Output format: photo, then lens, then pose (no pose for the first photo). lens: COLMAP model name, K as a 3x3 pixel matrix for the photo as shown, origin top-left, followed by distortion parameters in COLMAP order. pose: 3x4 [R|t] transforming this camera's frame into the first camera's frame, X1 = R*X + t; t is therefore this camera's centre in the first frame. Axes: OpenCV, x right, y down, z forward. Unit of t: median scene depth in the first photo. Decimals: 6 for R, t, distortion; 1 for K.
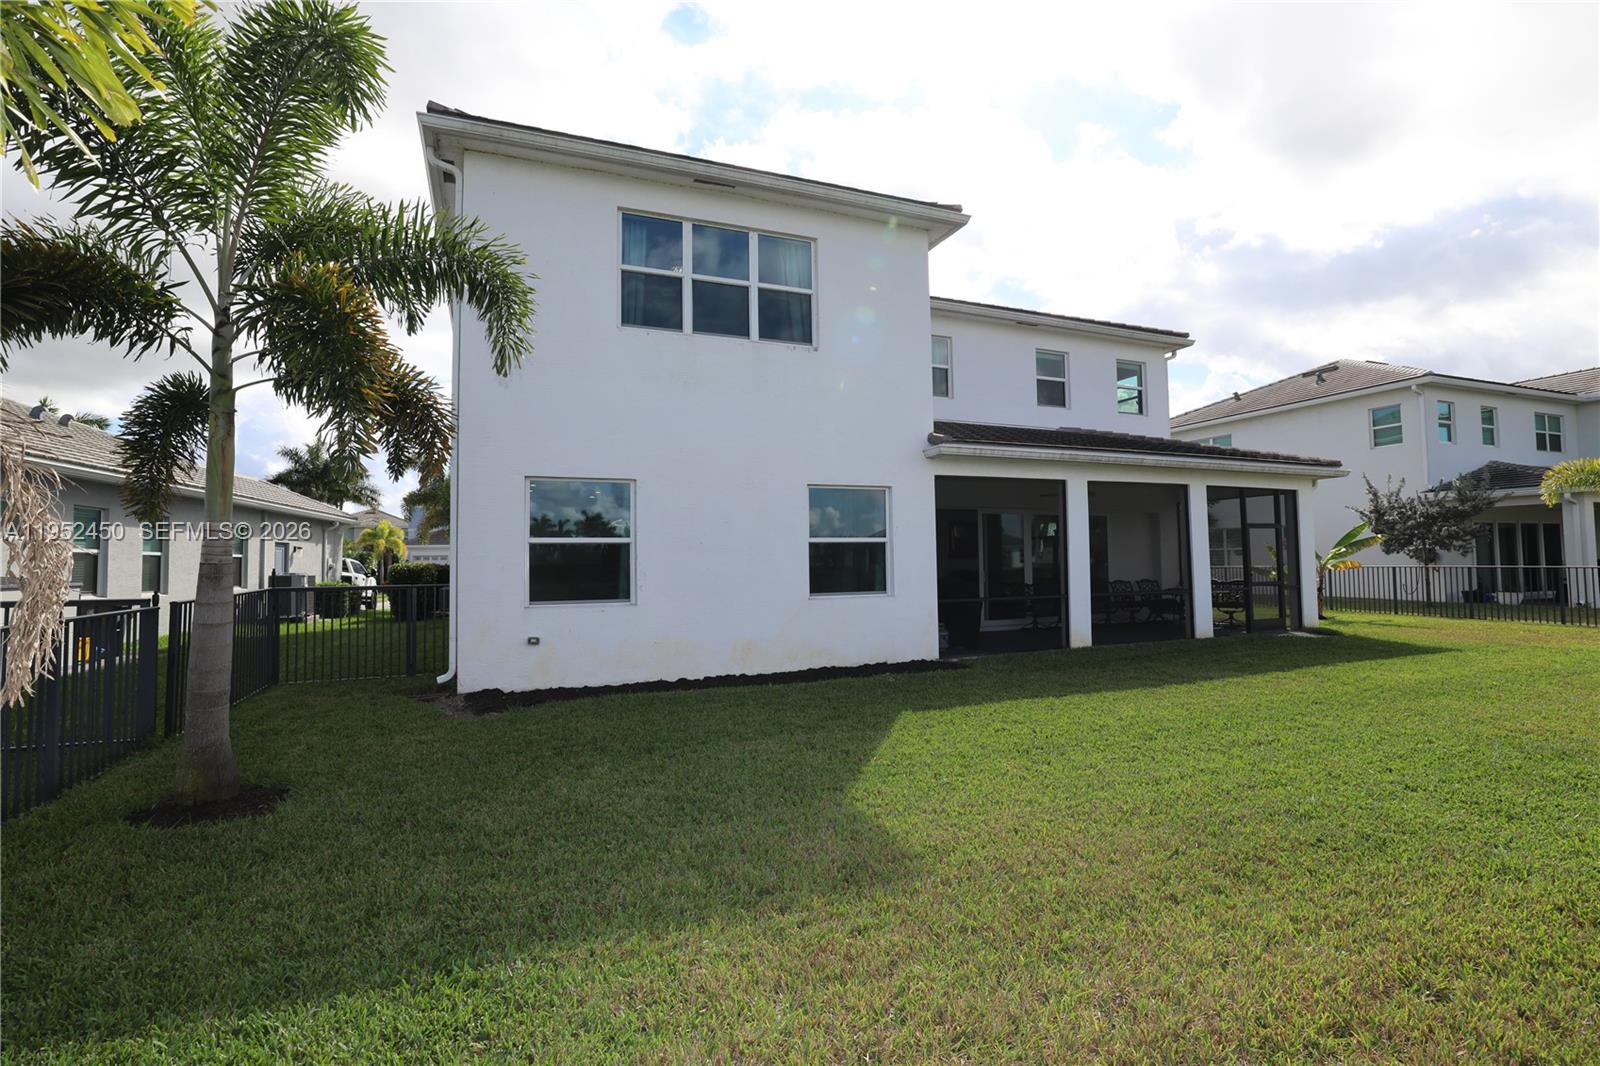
lens RADIAL K [[734.8, 0, 800.0], [0, 734.8, 533.0], [0, 0, 1]] dist [-0.044060, 0.016749]
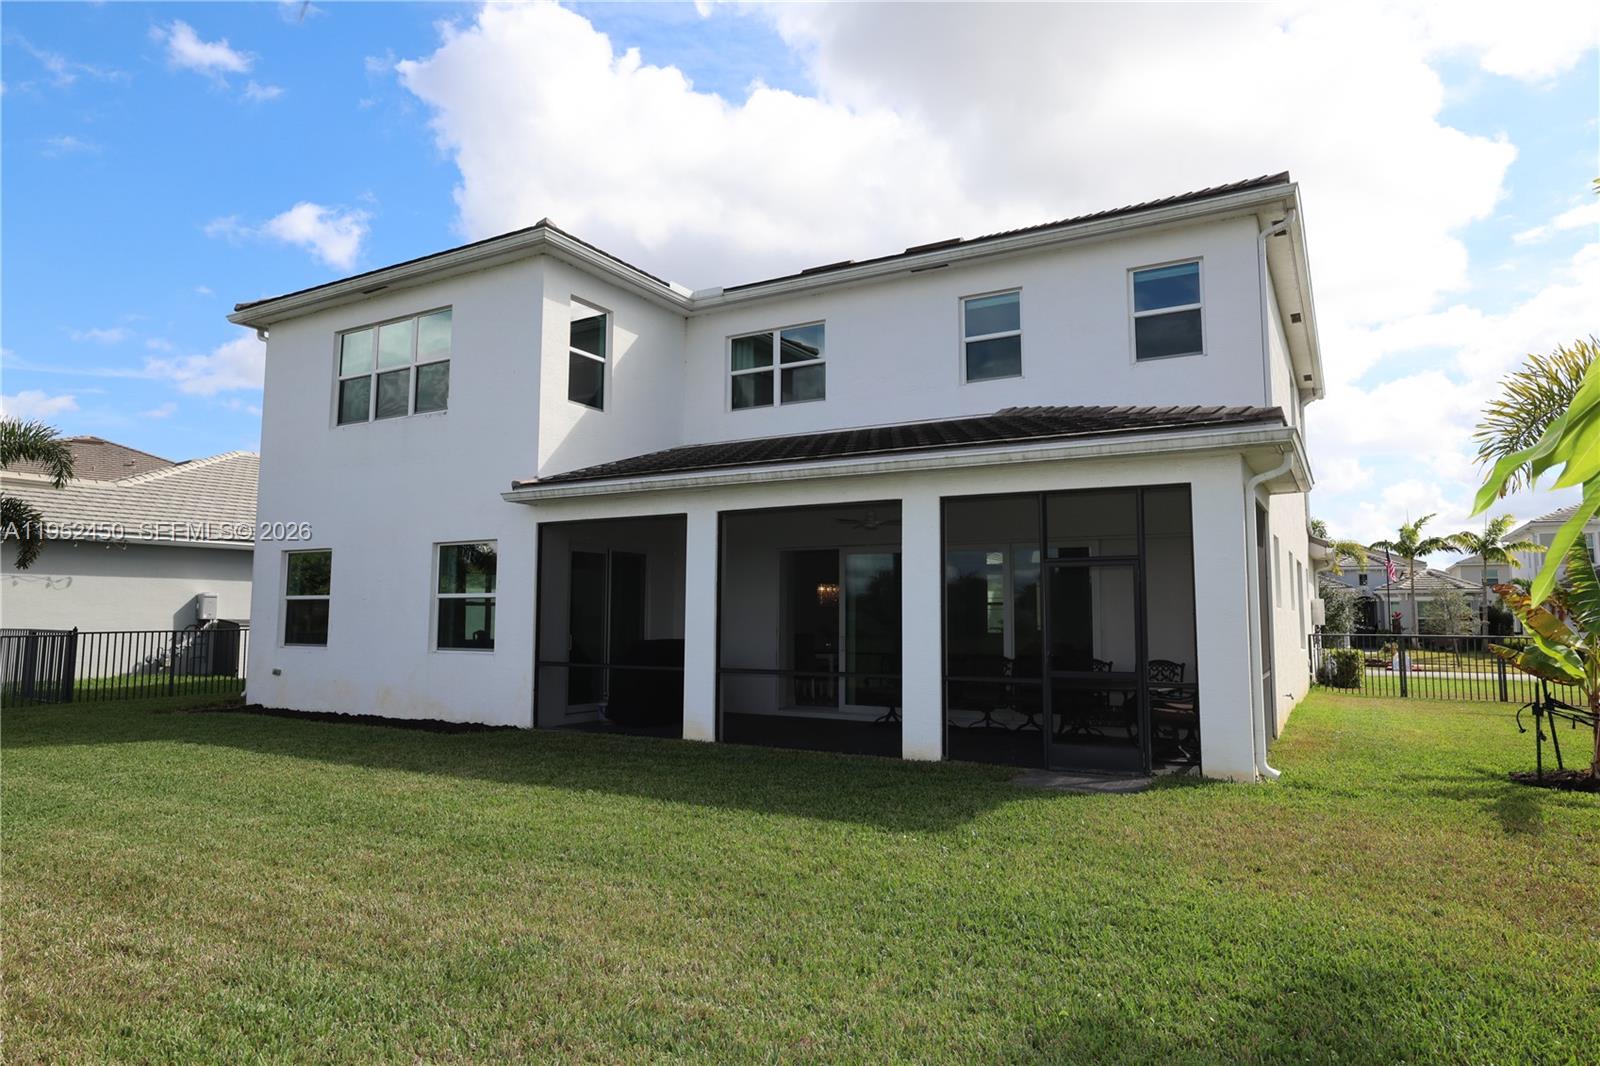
lens RADIAL K [[976.6, 0, 800.0], [0, 976.6, 533.0], [0, 0, 1]] dist [-0.006439, -0.002753]
pose [[0.618910, -0.054857, -0.783544, 1.402129], [0.018915, 0.998310, -0.054952, 0.006305], [0.785234, 0.019190, 0.618902, 0.536271]]
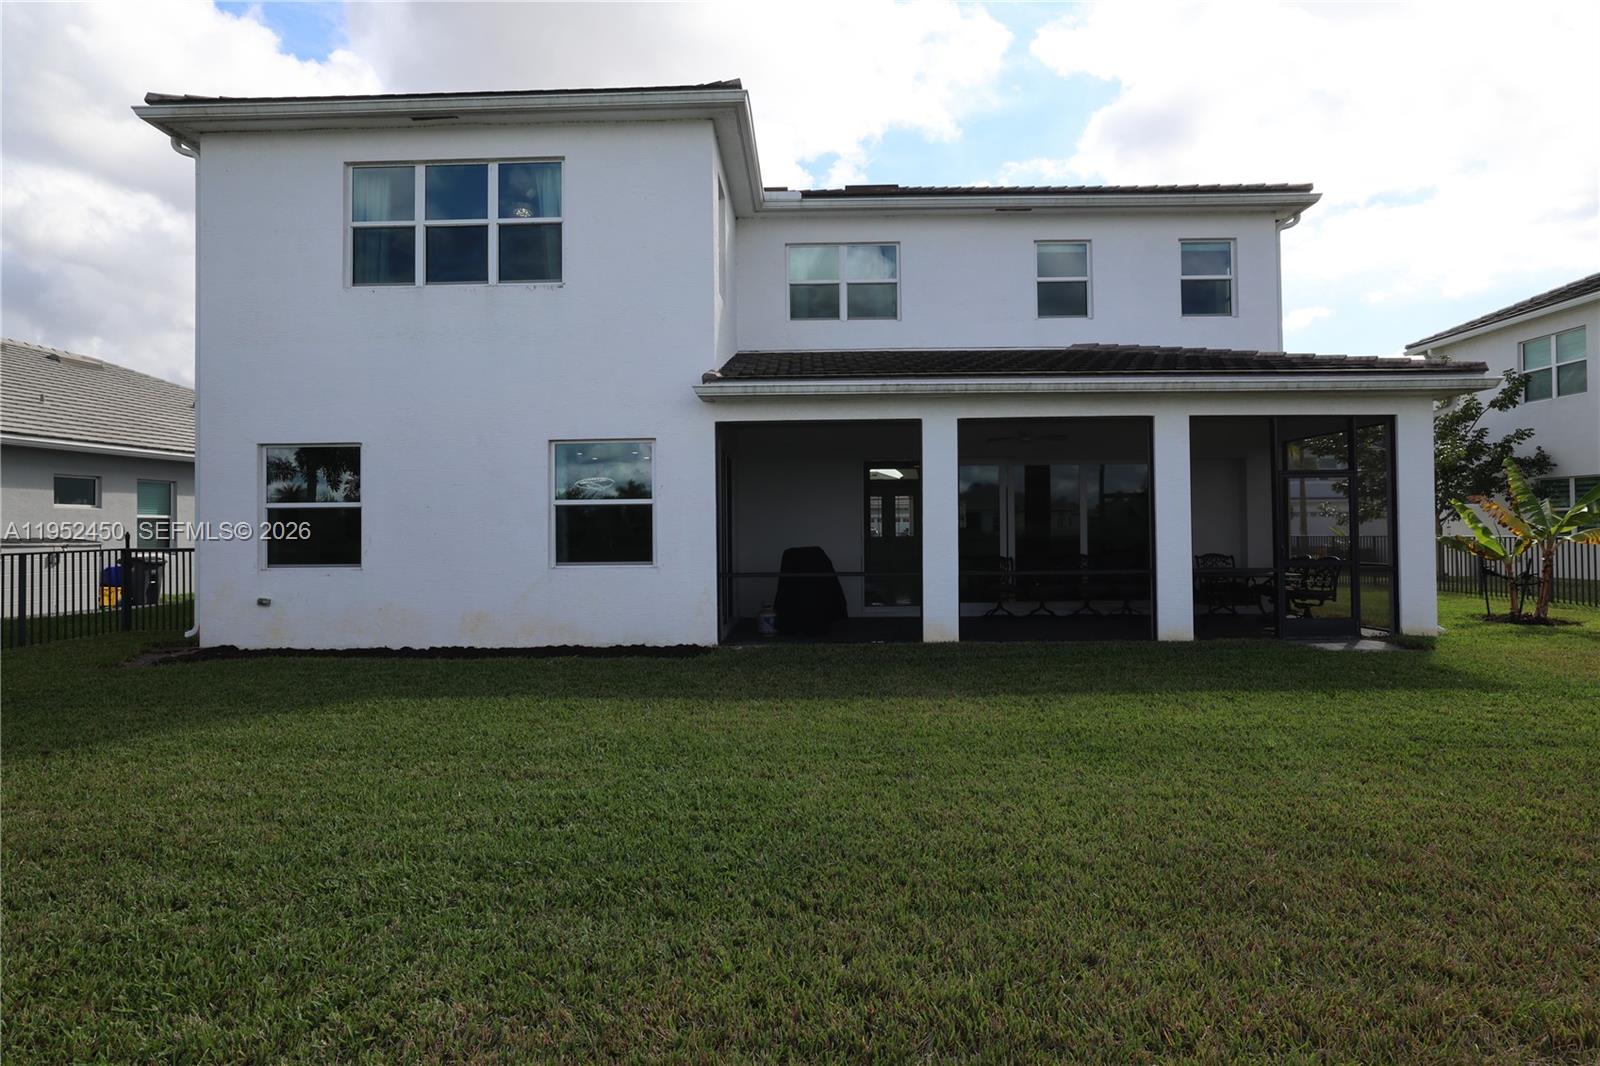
lens RADIAL K [[809.5, 0, 800.0], [0, 809.5, 533.0], [0, 0, 1]] dist [-0.008049, -0.000146]
pose [[0.916725, 0.006500, -0.399467, 0.668669], [0.013501, 0.998792, 0.047237, 0.003658], [0.399291, -0.048696, 0.915530, 0.211944]]
